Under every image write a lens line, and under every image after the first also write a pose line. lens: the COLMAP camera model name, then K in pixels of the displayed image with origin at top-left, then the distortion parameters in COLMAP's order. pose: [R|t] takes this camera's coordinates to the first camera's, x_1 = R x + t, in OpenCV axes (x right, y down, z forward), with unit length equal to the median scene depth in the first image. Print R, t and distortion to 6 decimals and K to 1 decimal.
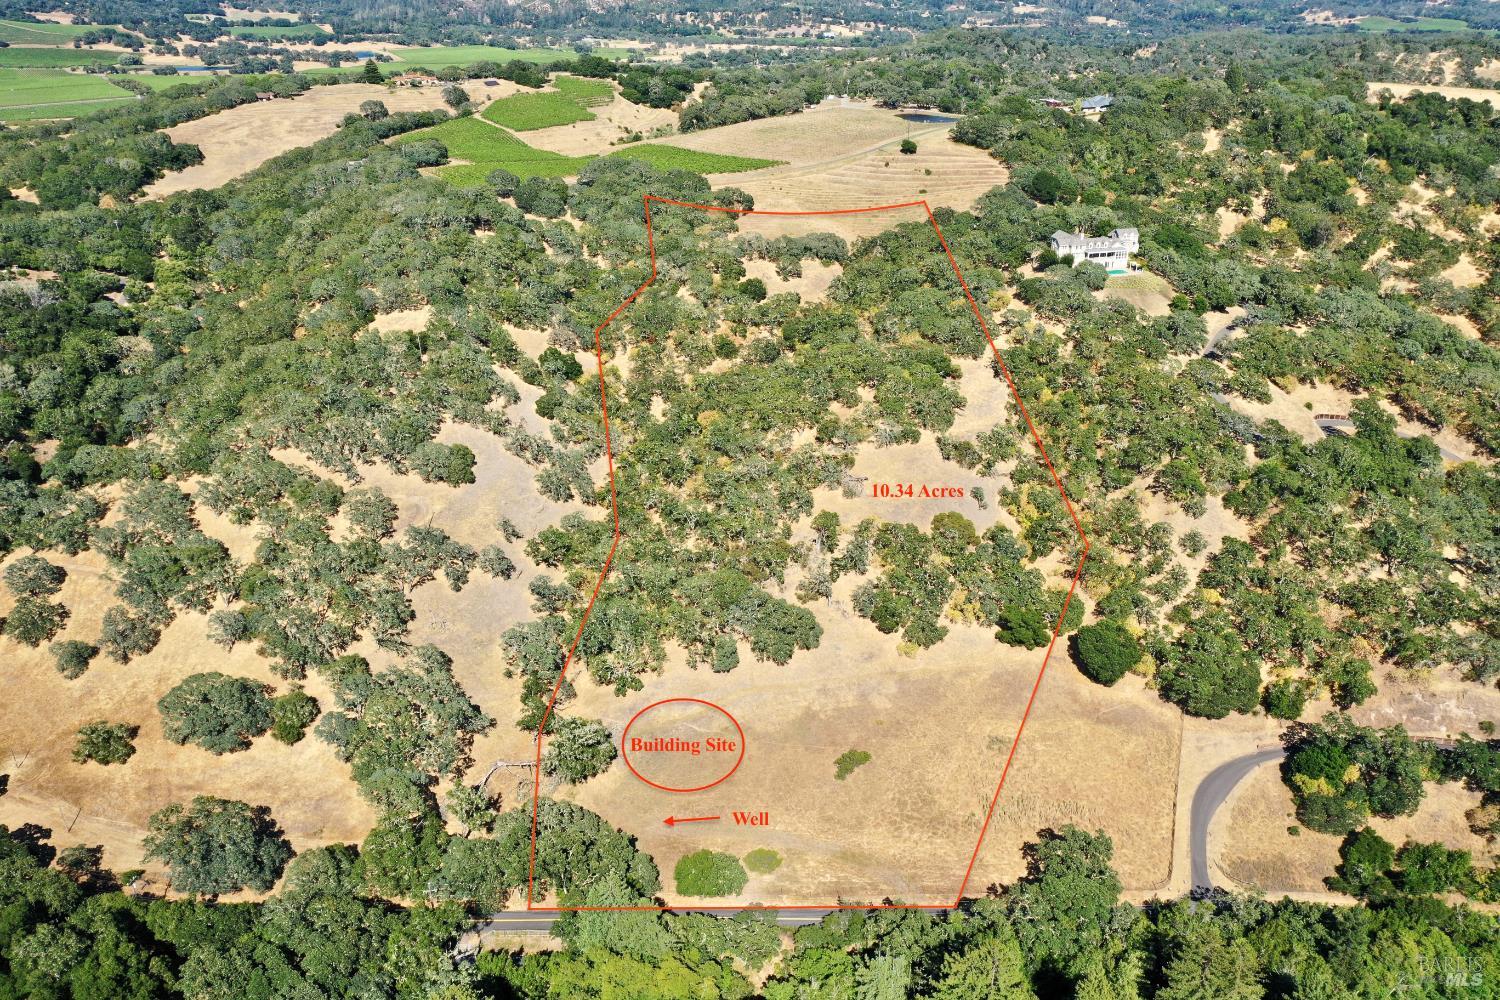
lens RADIAL K [[1186.2, 0, 751.5], [0, 1186.2, 499.5], [0, 0, 1]] dist [-0.002517, -0.004715]
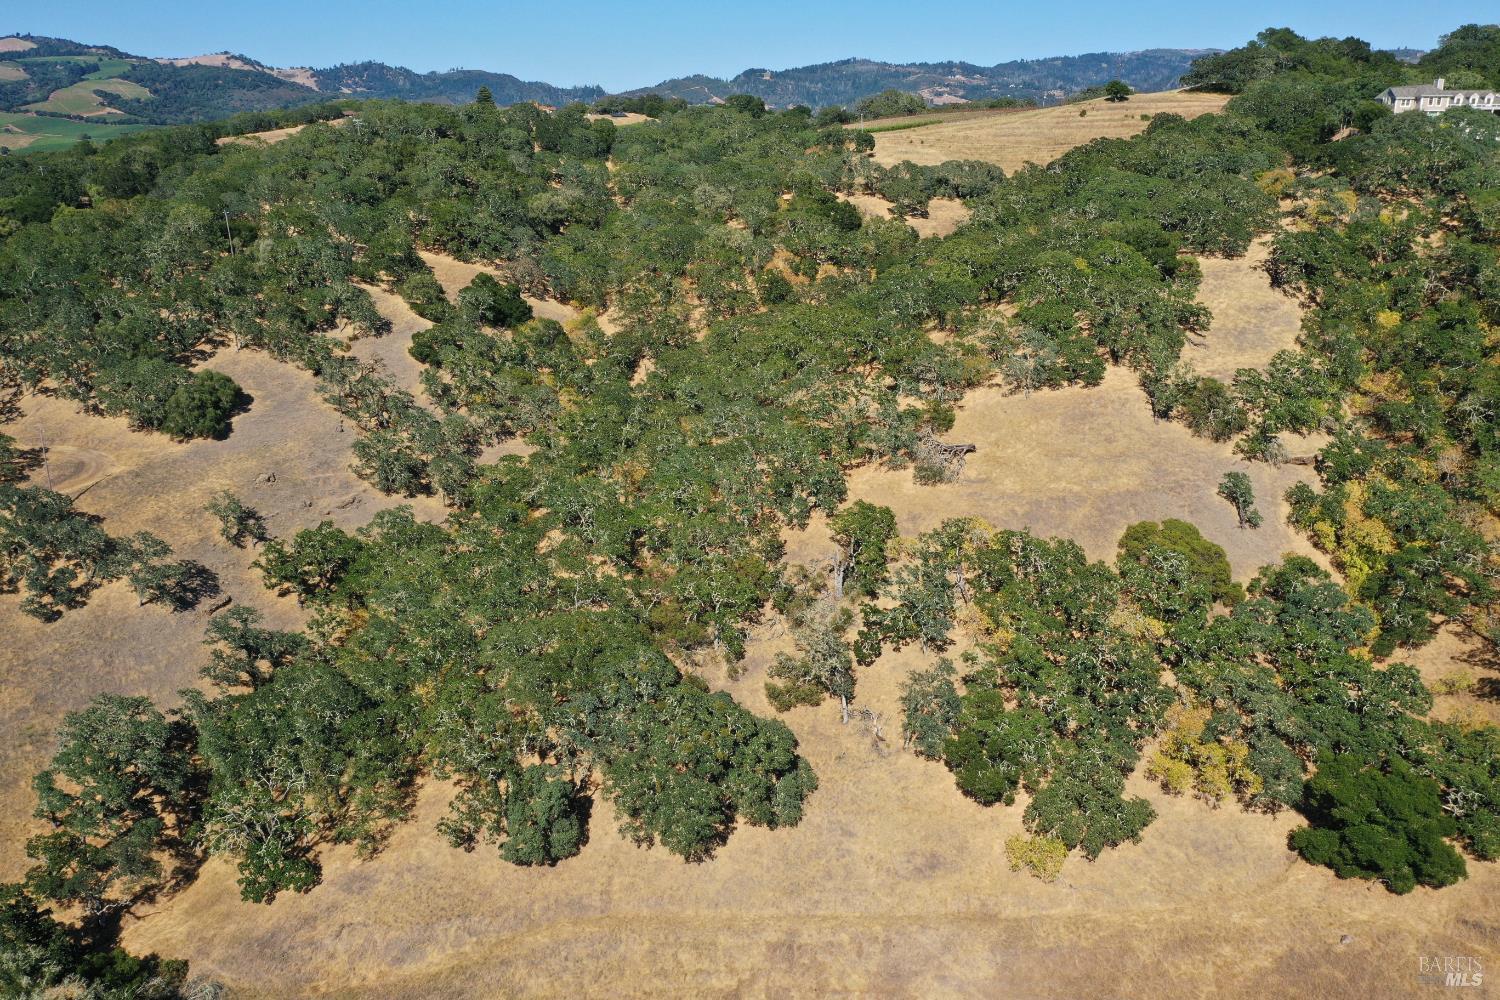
lens RADIAL K [[1186.2, 0, 747.3], [0, 1186.2, 500.9], [0, 0, 1]] dist [-0.002517, -0.004715]
pose [[0.983218, 0.053574, -0.174388, 0.095705], [-0.076322, 0.989030, -0.126472, 0.067285], [0.165700, 0.137659, 0.976521, 0.575657]]
